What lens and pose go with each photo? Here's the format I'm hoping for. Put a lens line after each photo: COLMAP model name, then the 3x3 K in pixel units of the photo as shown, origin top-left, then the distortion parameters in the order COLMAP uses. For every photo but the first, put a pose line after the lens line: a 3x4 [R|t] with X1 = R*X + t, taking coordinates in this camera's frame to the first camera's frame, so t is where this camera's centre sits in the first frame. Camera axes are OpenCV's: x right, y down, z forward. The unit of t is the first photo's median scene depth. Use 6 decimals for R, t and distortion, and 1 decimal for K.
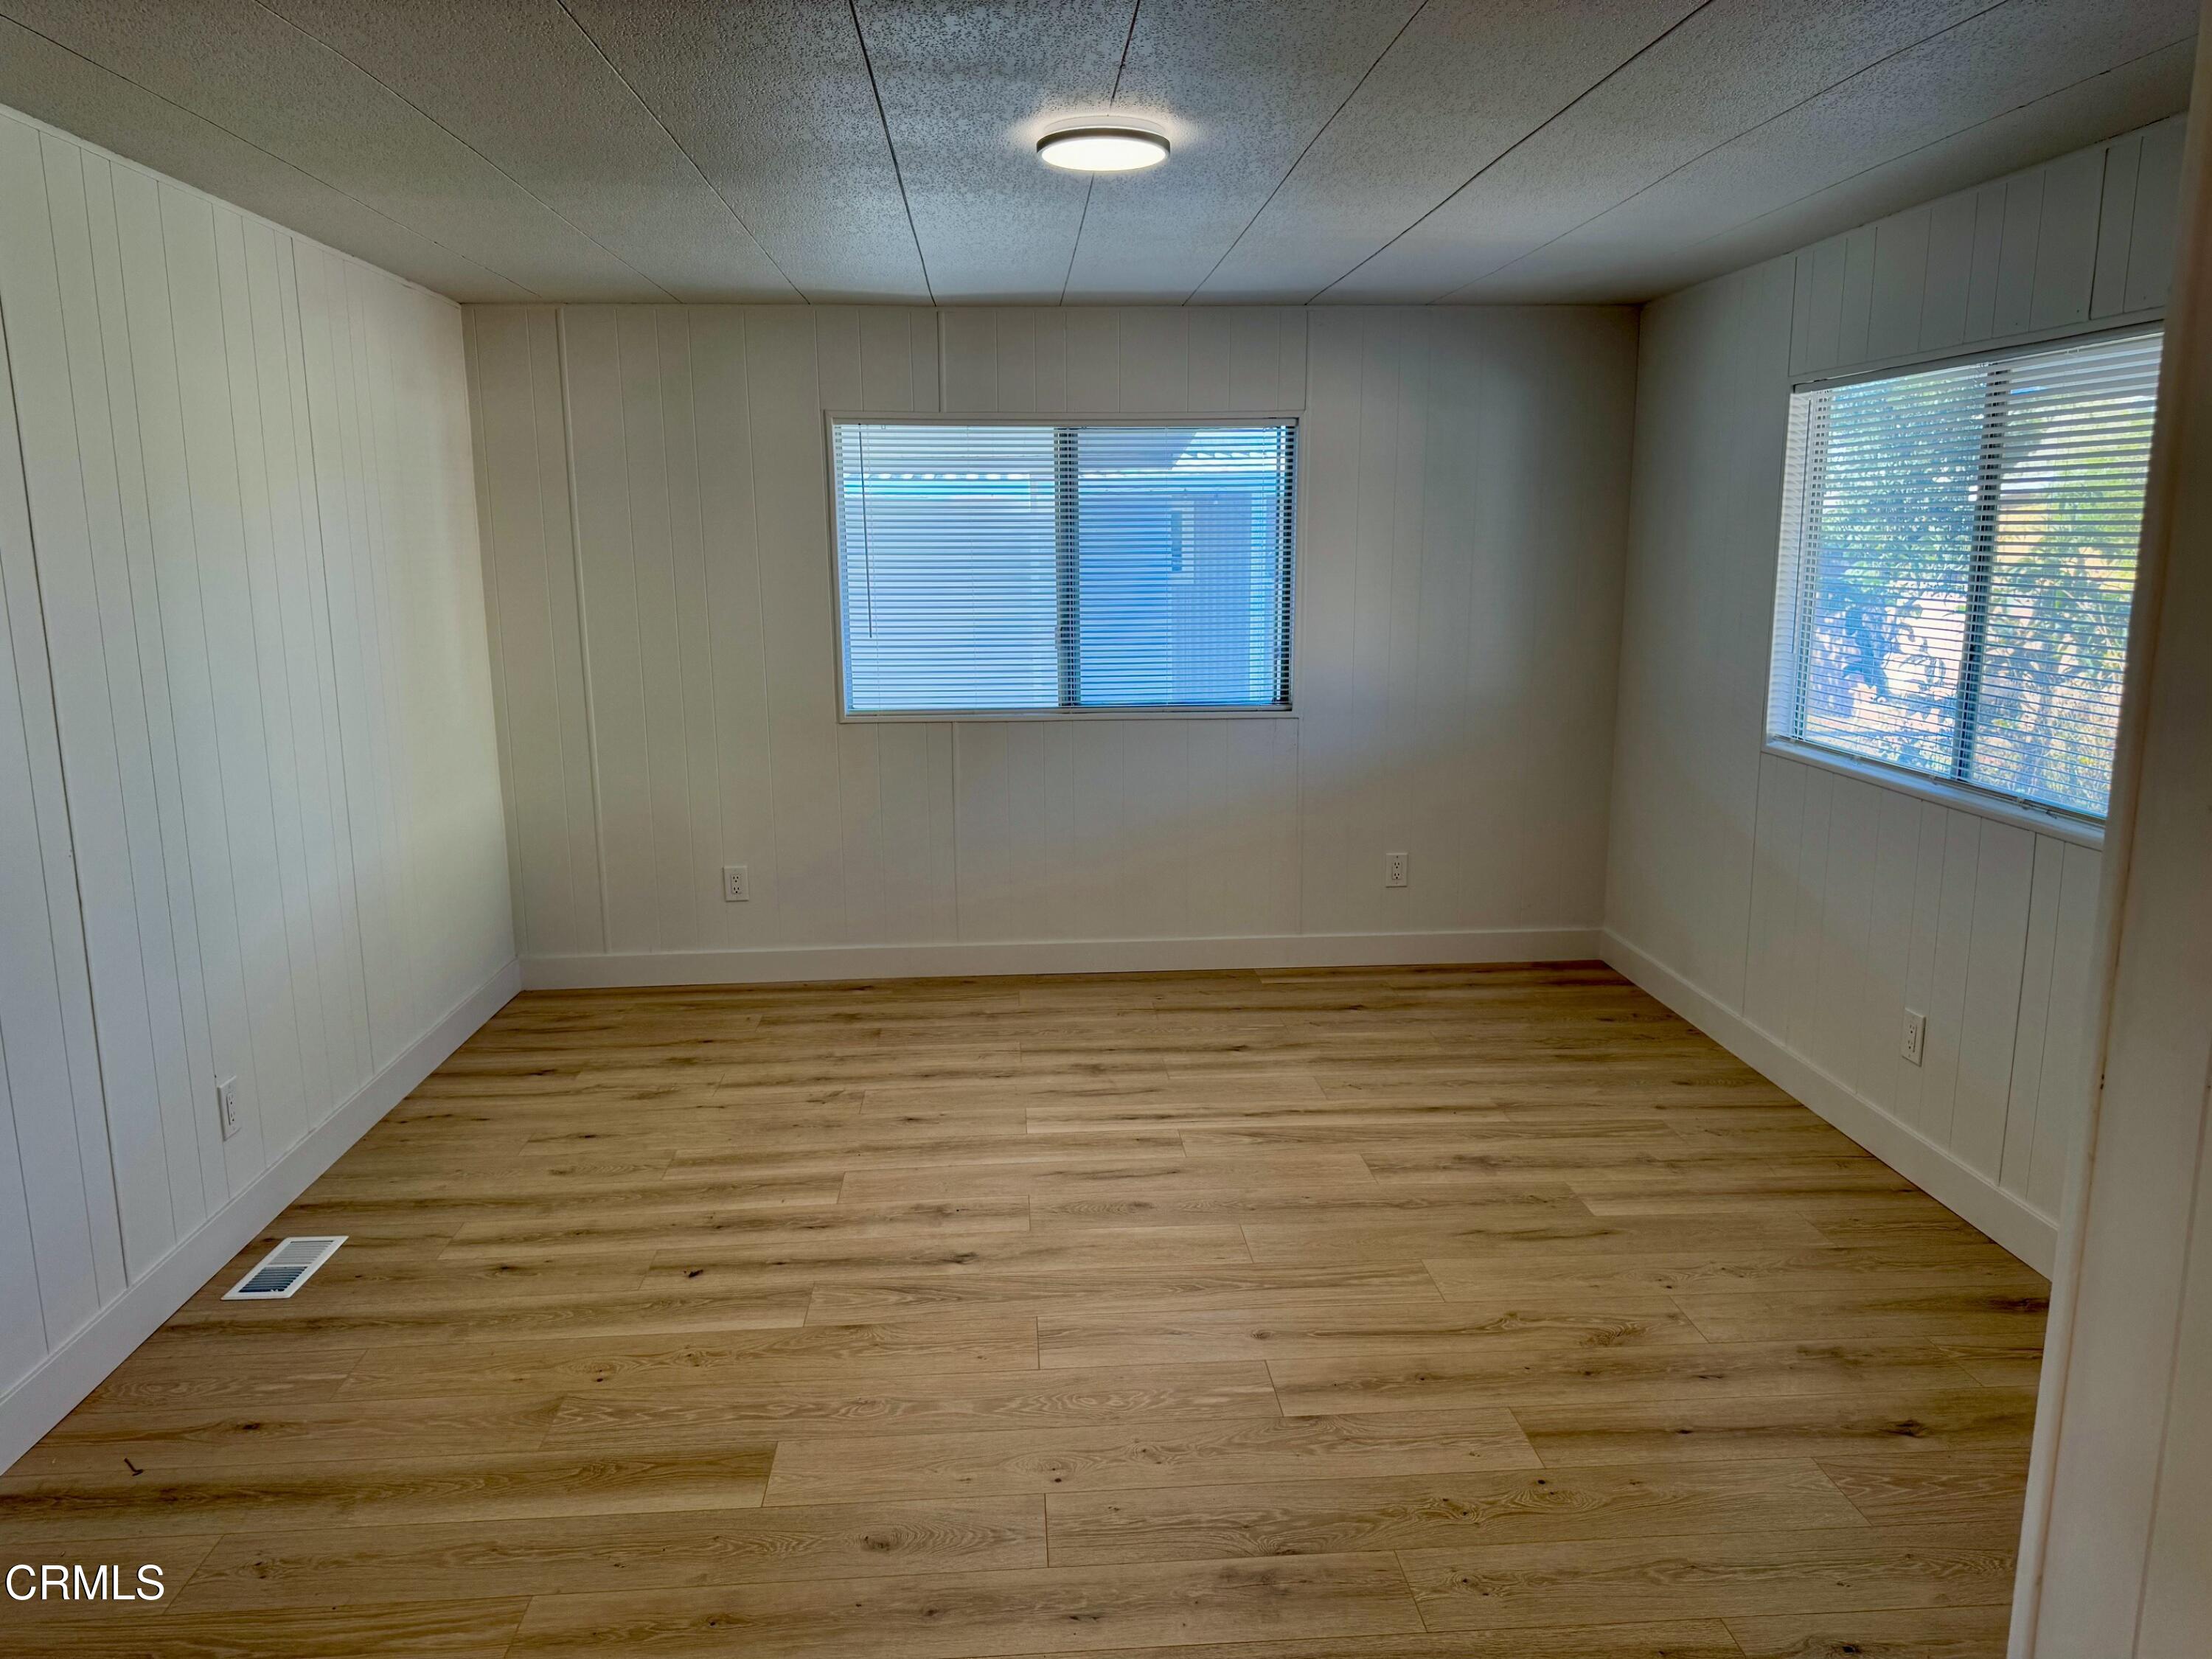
lens RADIAL K [[1537.0, 0, 1074.5], [0, 1537.0, 823.0], [0, 0, 1]] dist [0.189612, -0.376282]
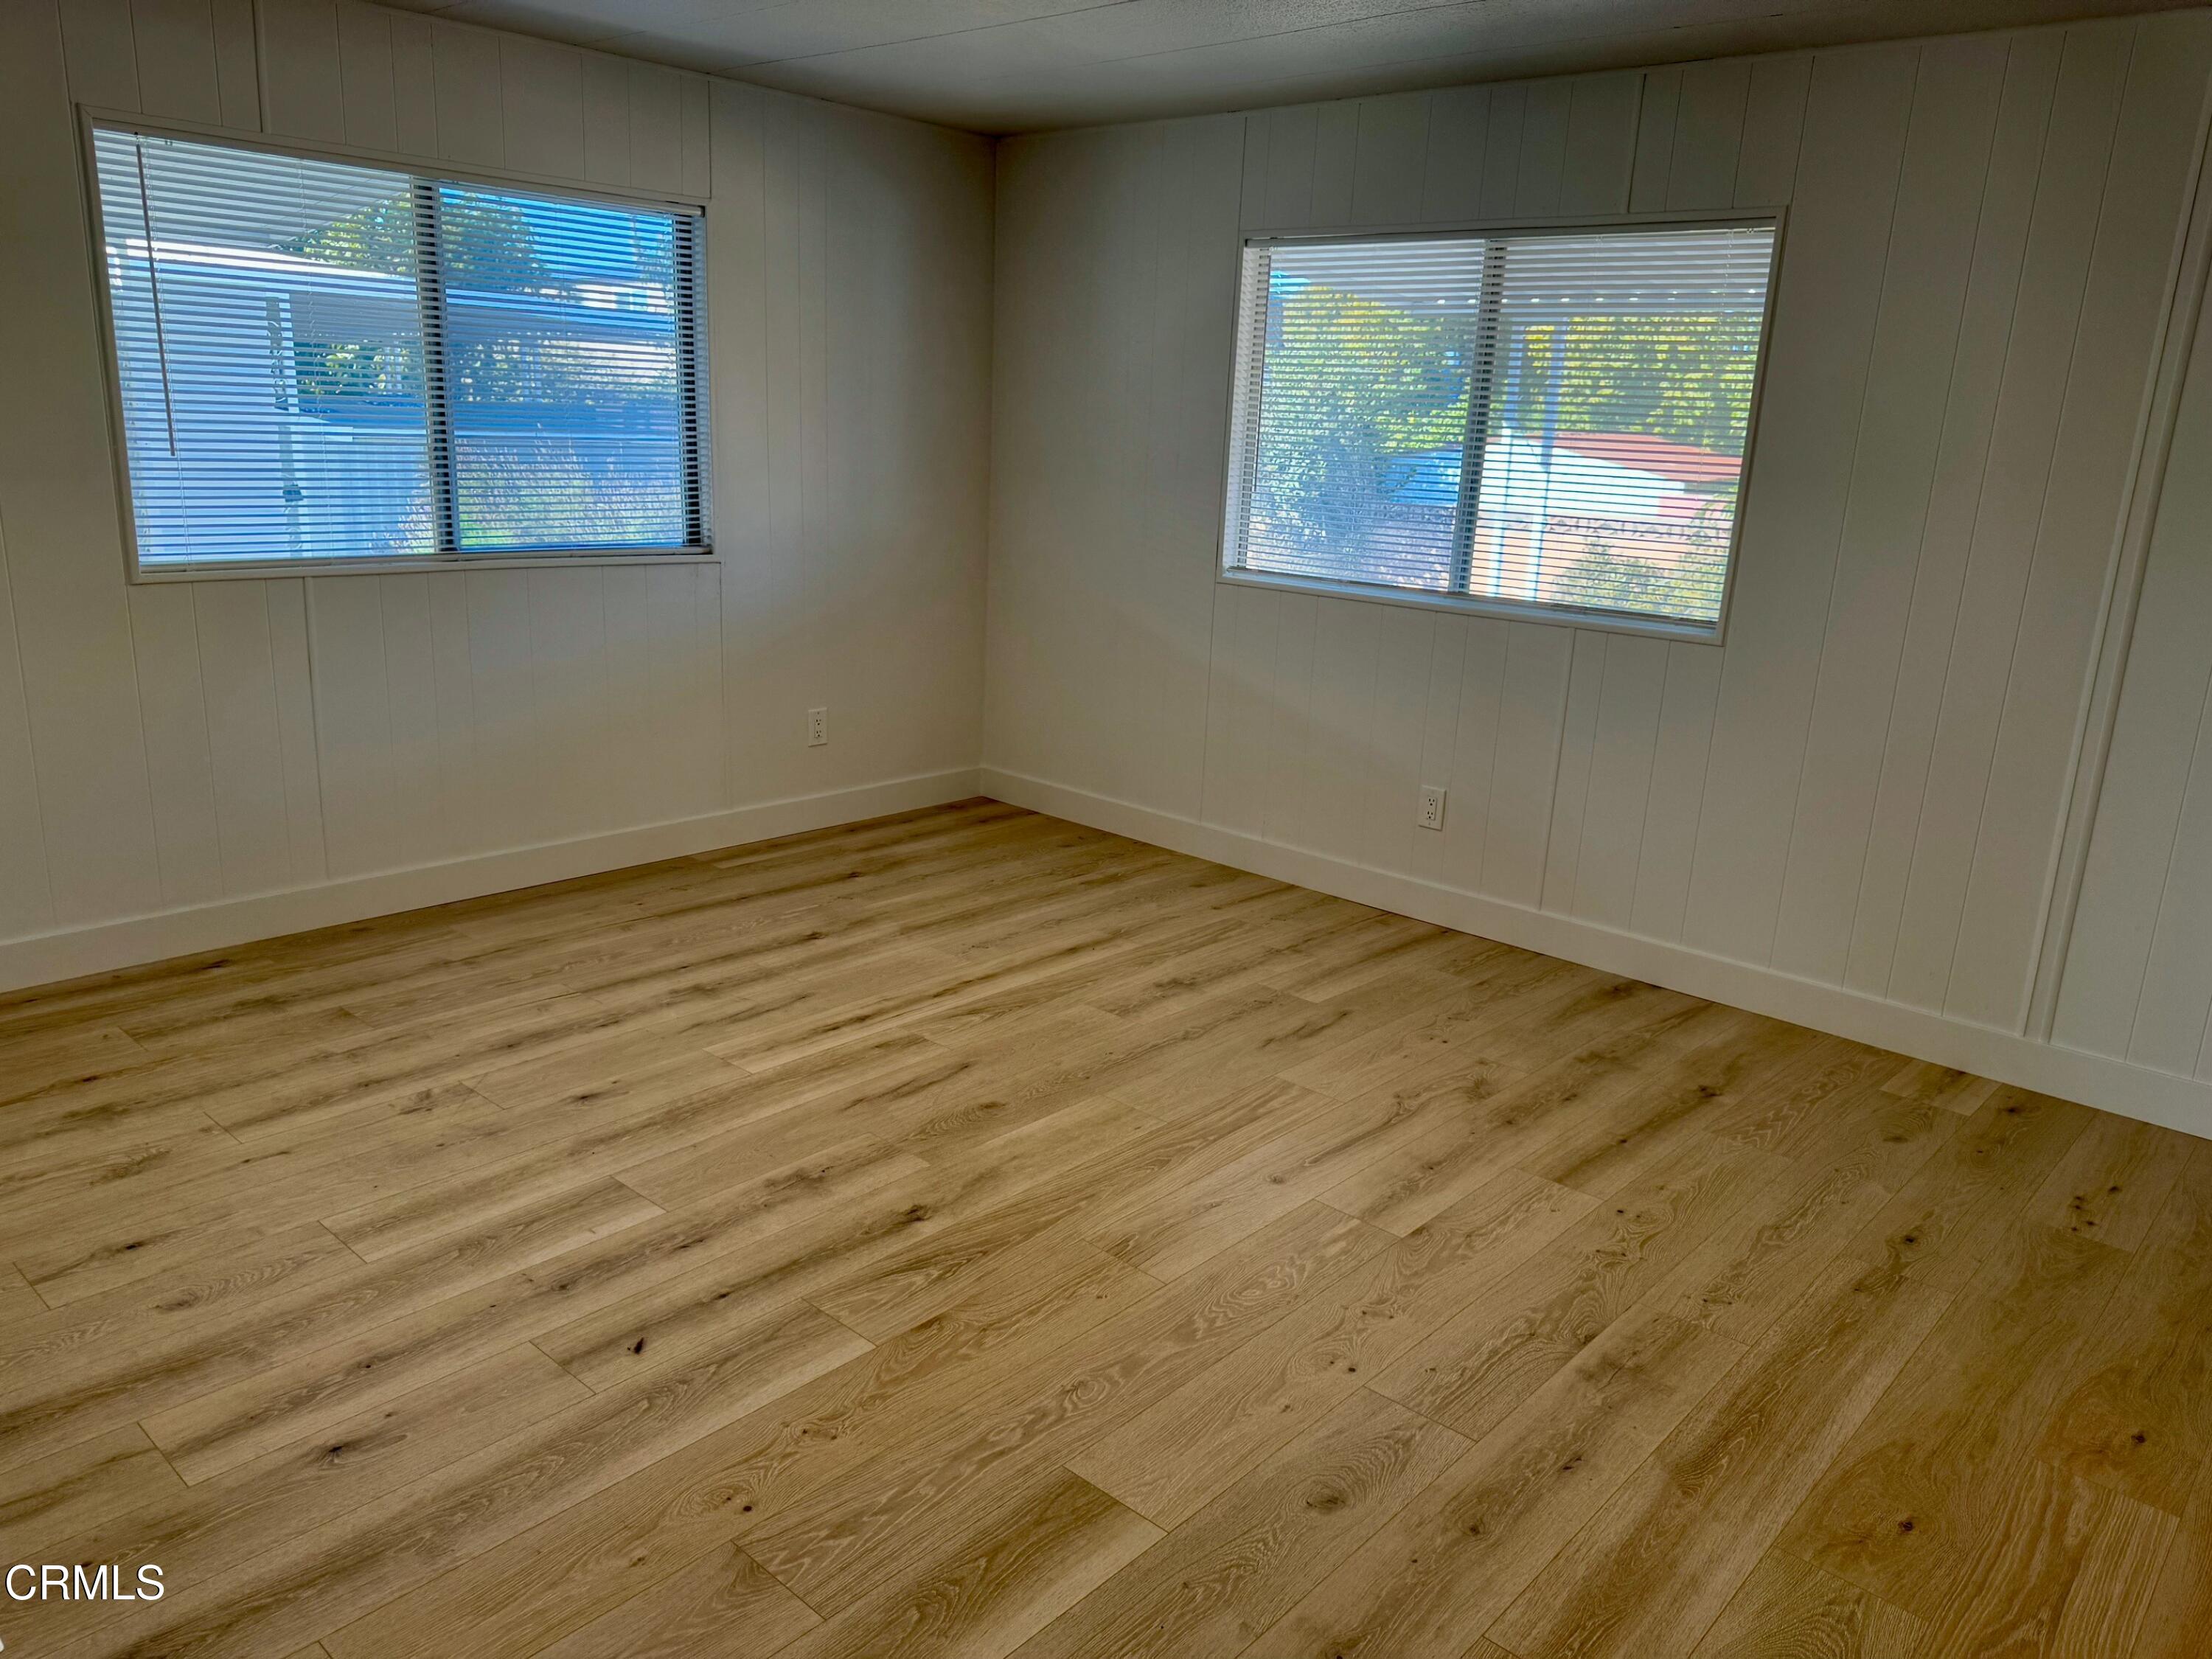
lens RADIAL K [[1554.0, 0, 1106.0], [0, 1554.0, 829.5], [0, 0, 1]] dist [0.098186, -0.135341]
pose [[0.717819, -0.139123, 0.682188, -0.430277], [0.076892, 0.989679, 0.120924, -0.012408], [-0.691971, -0.034347, 0.721108, 0.270751]]
